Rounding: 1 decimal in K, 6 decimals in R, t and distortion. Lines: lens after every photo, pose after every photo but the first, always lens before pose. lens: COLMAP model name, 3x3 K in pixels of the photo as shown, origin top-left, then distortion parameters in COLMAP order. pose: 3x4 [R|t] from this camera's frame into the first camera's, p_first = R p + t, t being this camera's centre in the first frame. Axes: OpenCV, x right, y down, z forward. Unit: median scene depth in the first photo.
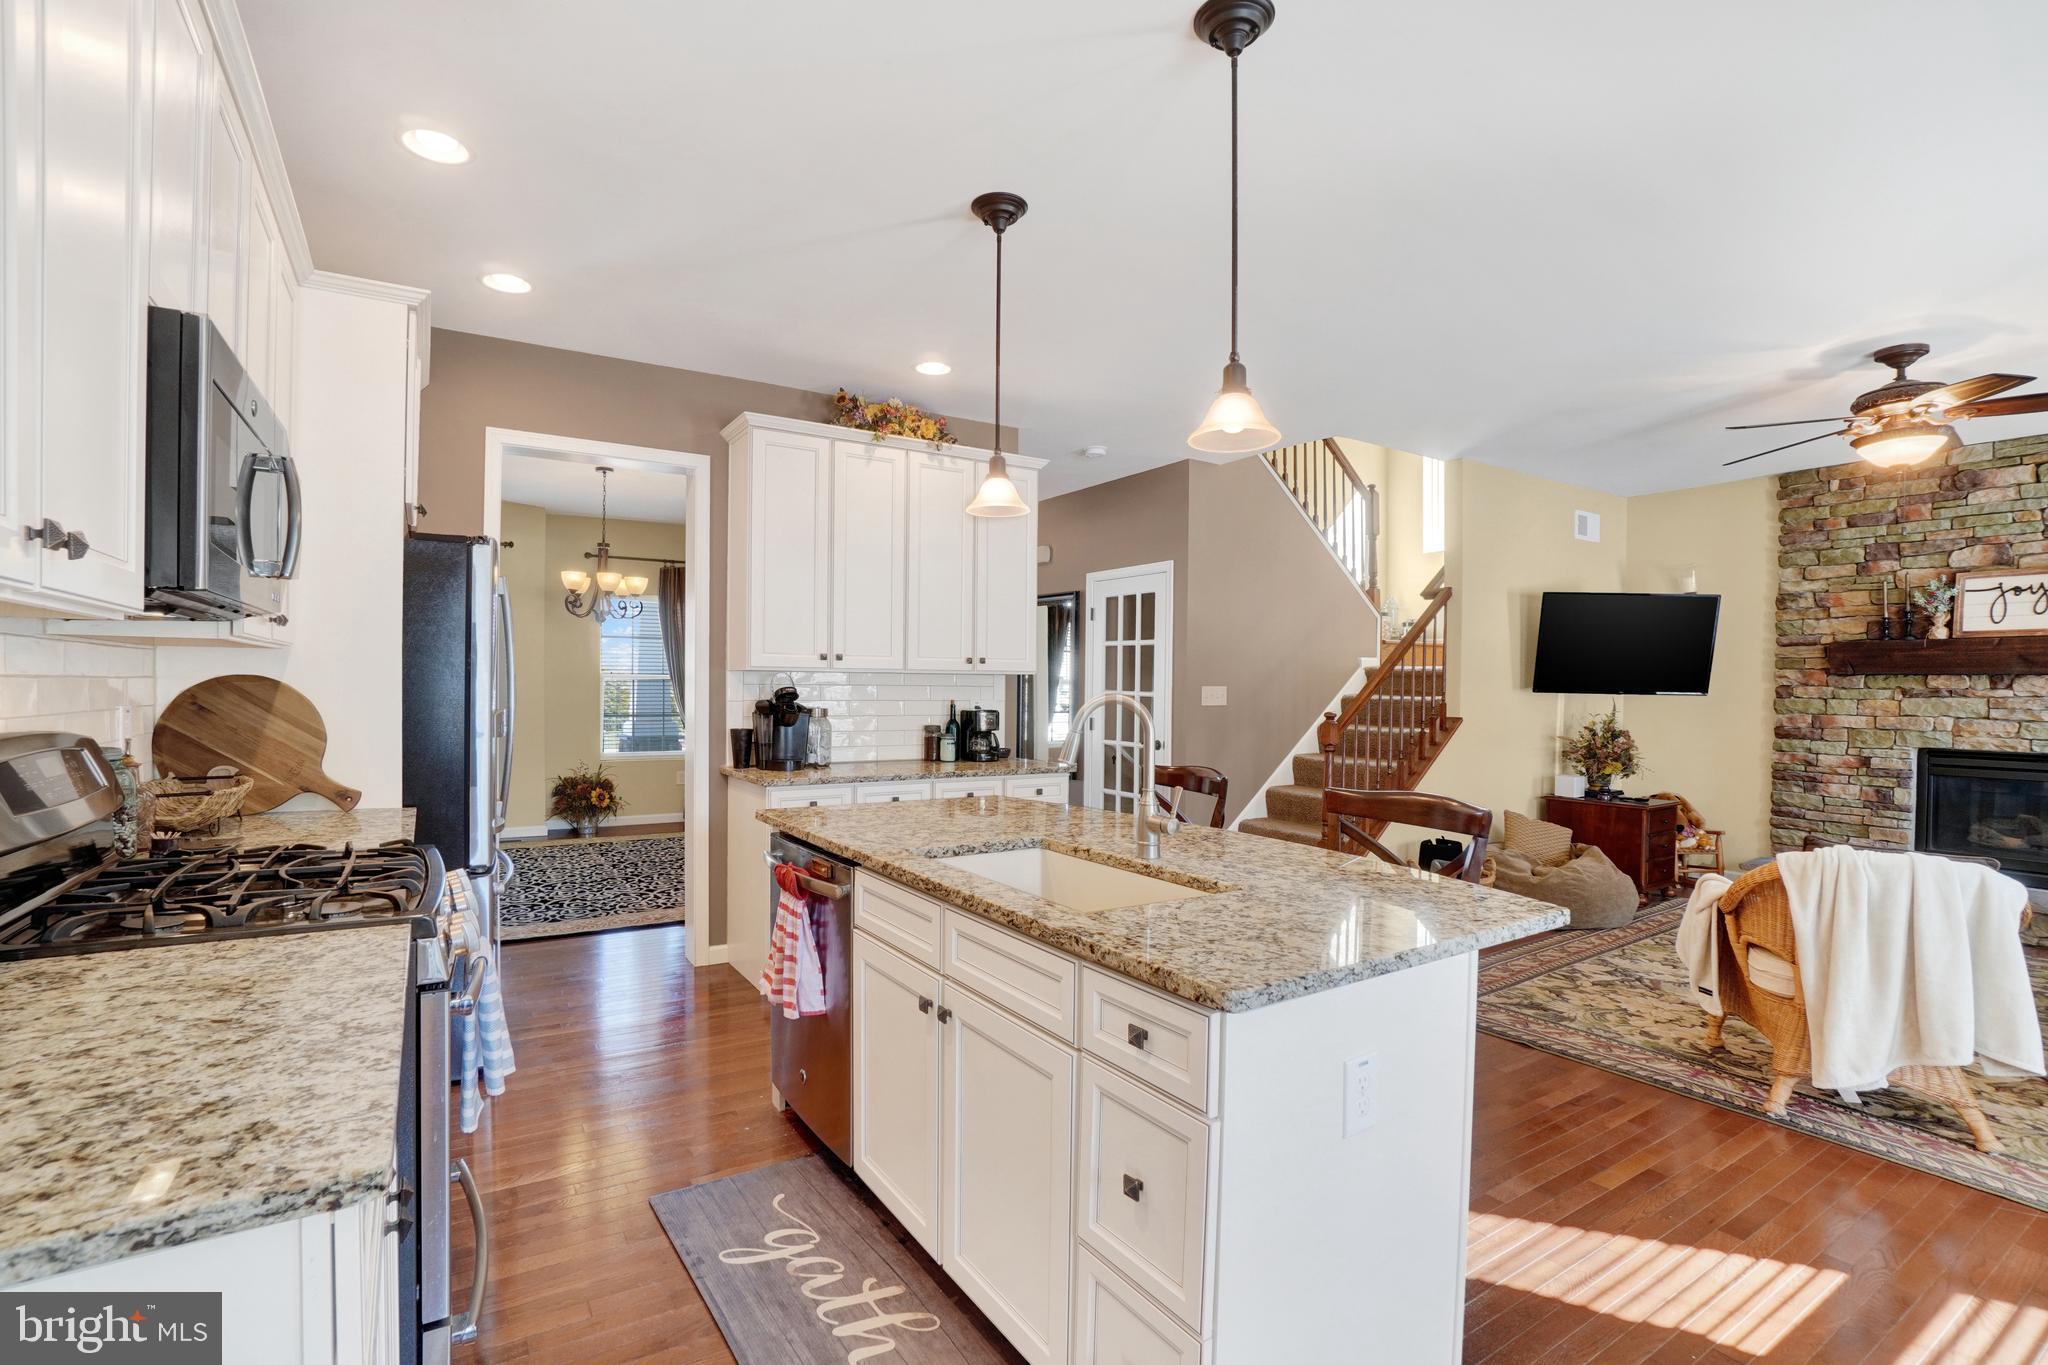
lens RADIAL K [[938.3, 0, 998.8], [0, 938.3, 698.1], [0, 0, 1]] dist [-0.049391, 0.018523]
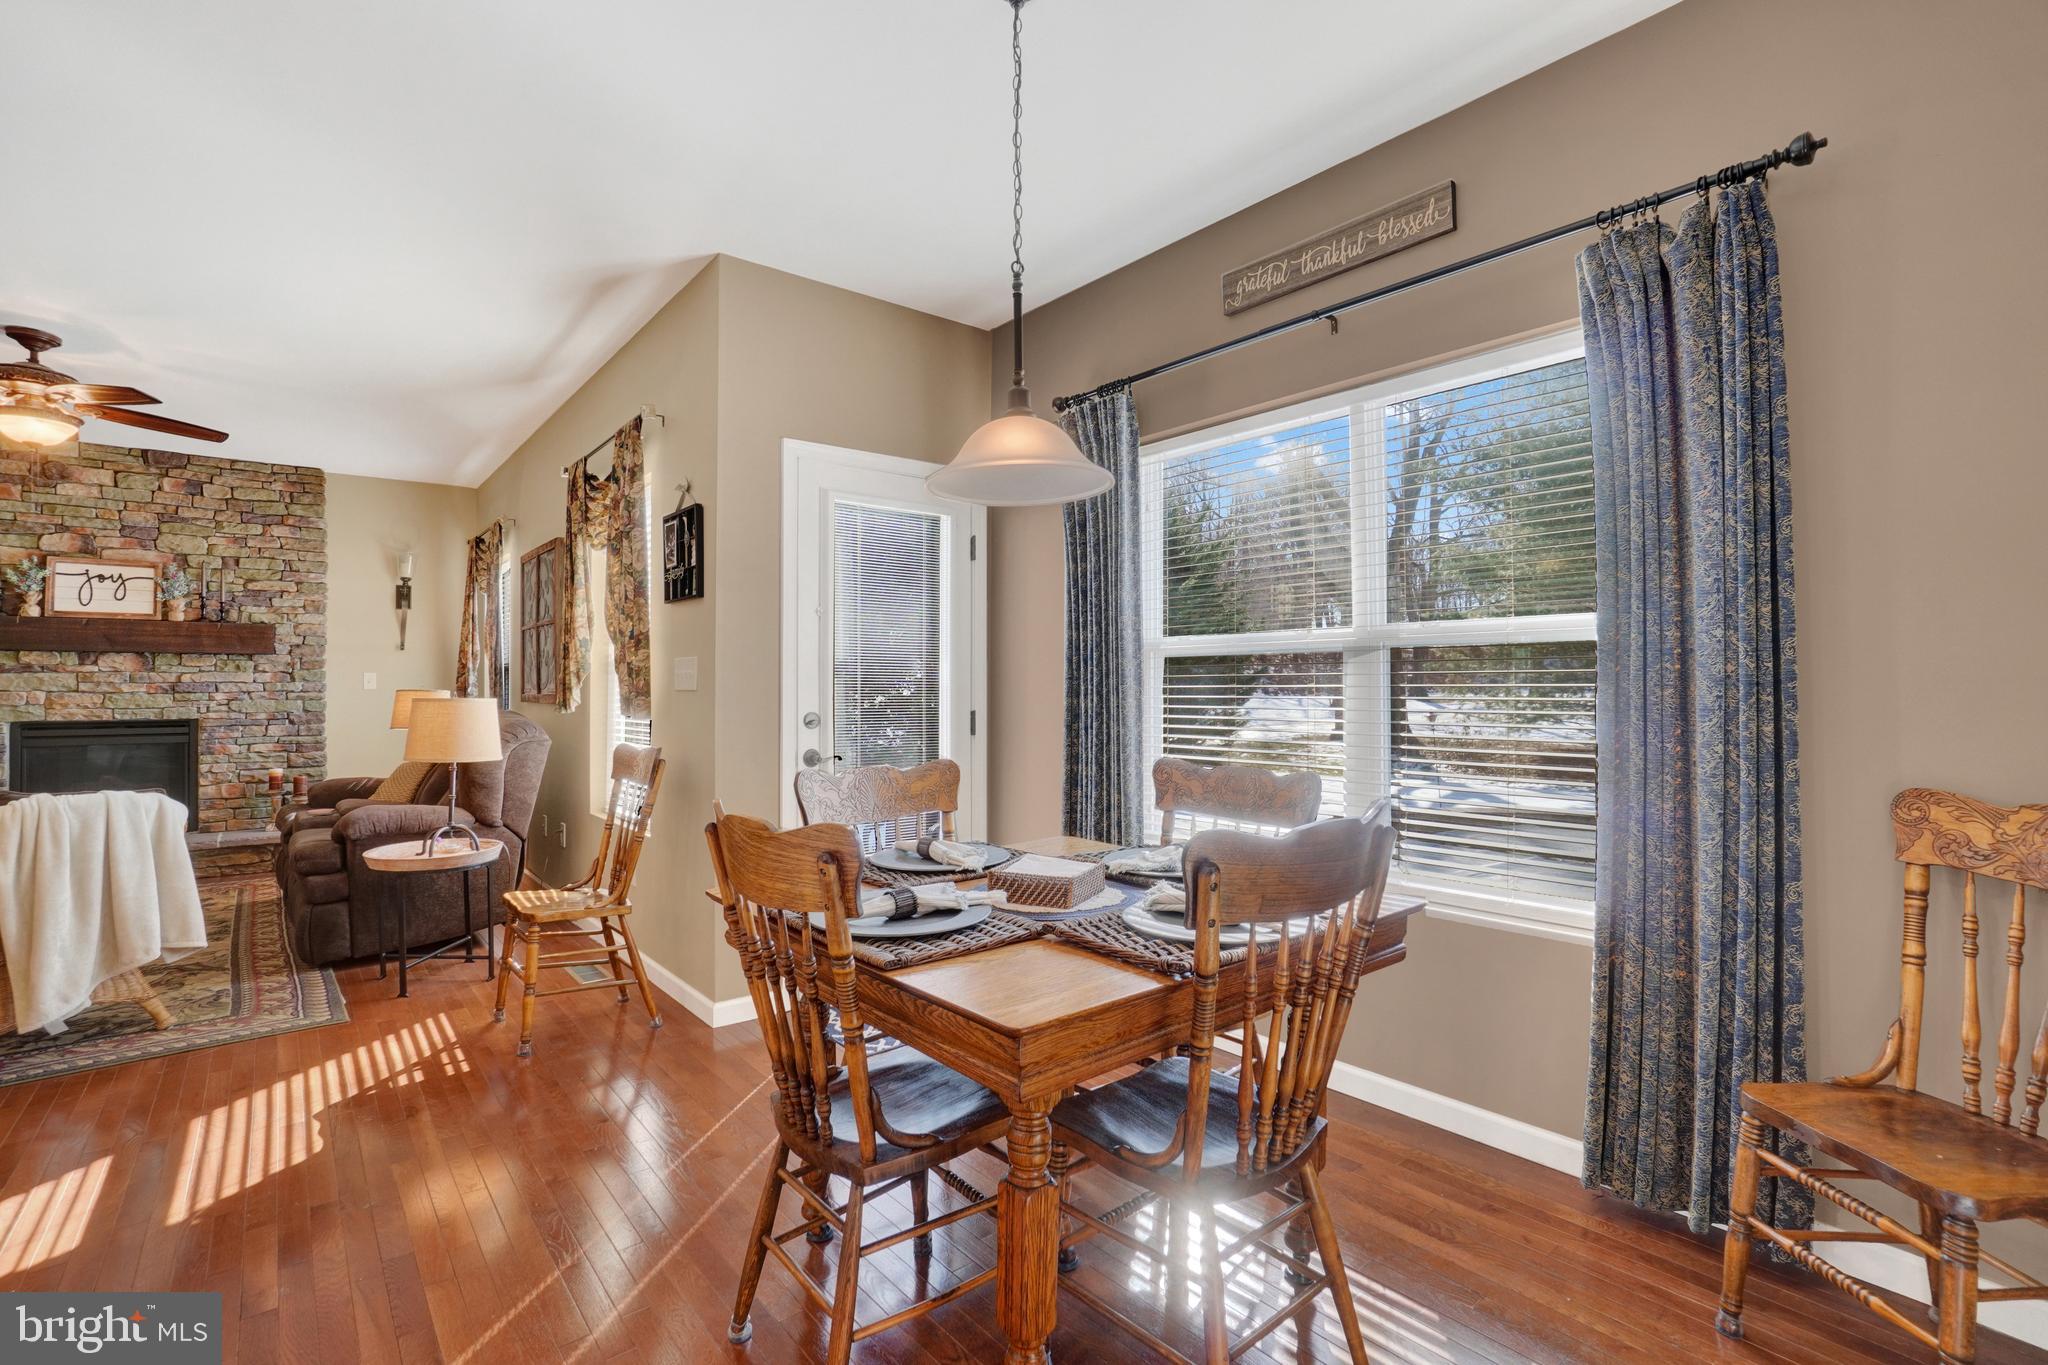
lens RADIAL K [[938.3, 0, 998.8], [0, 938.3, 698.1], [0, 0, 1]] dist [-0.049391, 0.018523]
pose [[-0.113215, -0.016208, 0.993438, -0.143493], [0.016222, 0.999704, 0.018159, 0.029680], [-0.993438, 0.018171, -0.112918, 0.009032]]
